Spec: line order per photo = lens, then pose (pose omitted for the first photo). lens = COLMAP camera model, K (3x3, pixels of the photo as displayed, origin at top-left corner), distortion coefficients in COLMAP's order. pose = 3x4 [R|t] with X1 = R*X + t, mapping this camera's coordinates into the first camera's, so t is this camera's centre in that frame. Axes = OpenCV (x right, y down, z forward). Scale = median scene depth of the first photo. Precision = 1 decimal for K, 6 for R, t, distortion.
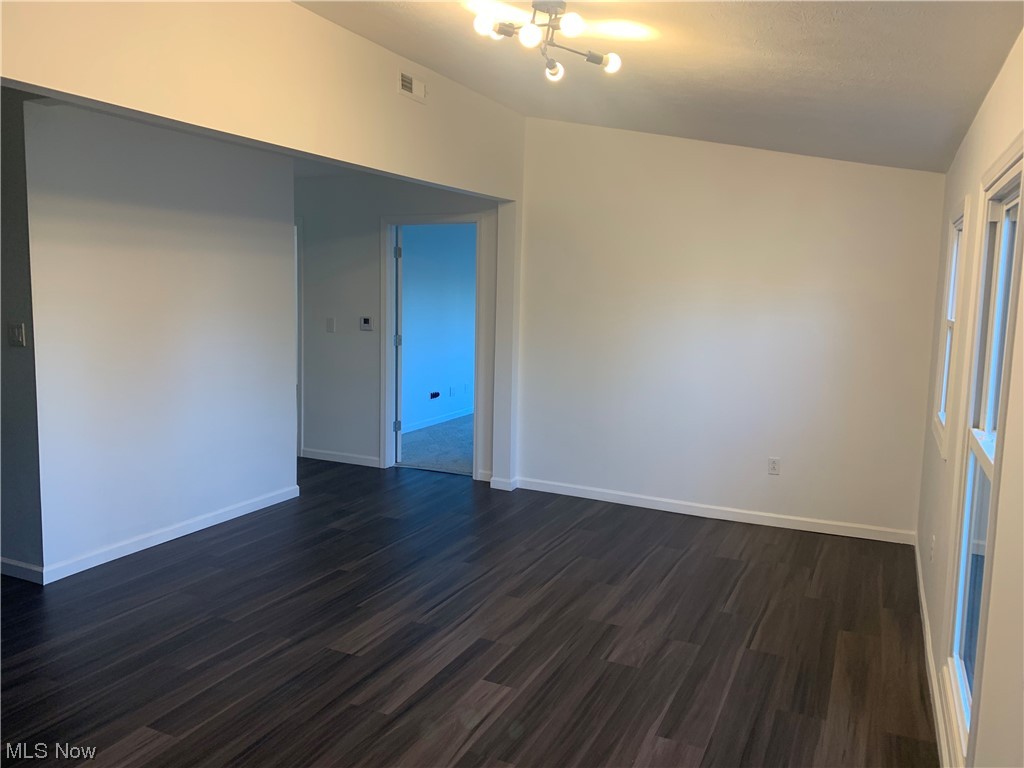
lens RADIAL K [[790.6, 0, 512.0], [0, 790.6, 384.0], [0, 0, 1]] dist [0.072398, -0.124156]
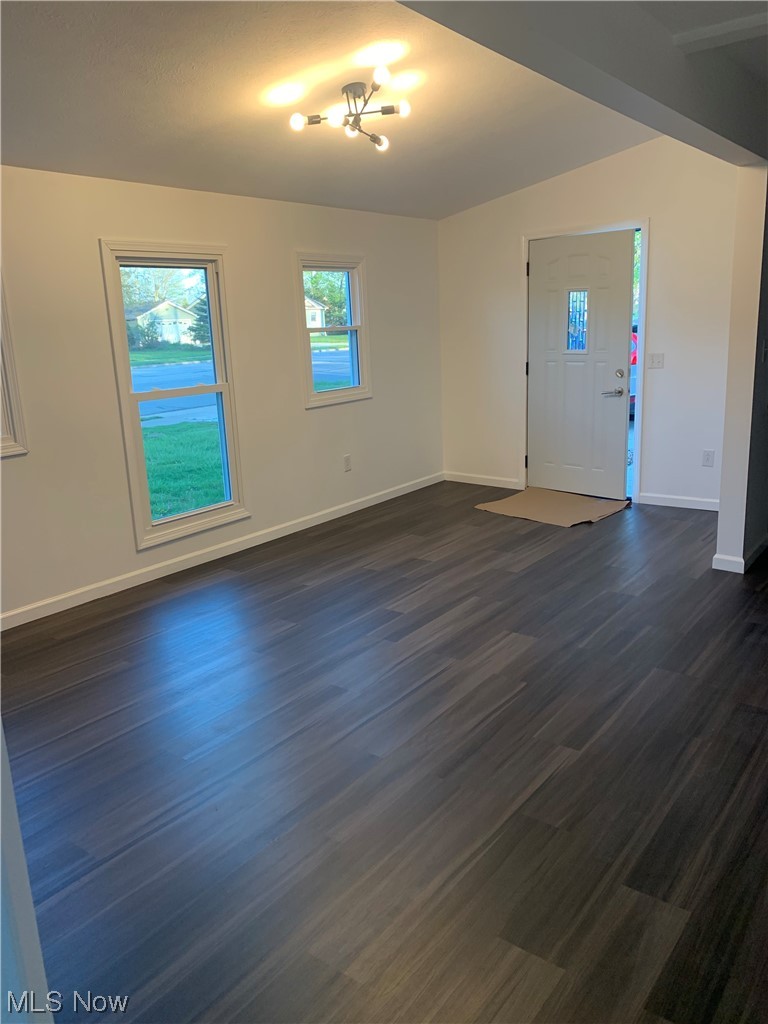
lens RADIAL K [[790.6, 0, 384.0], [0, 790.6, 512.0], [0, 0, 1]] dist [0.072398, -0.124156]
pose [[-0.978082, -0.027347, 0.206416, -0.240345], [0.049286, 0.932760, 0.357114, -0.218659], [-0.202303, 0.359460, -0.910968, 1.922544]]
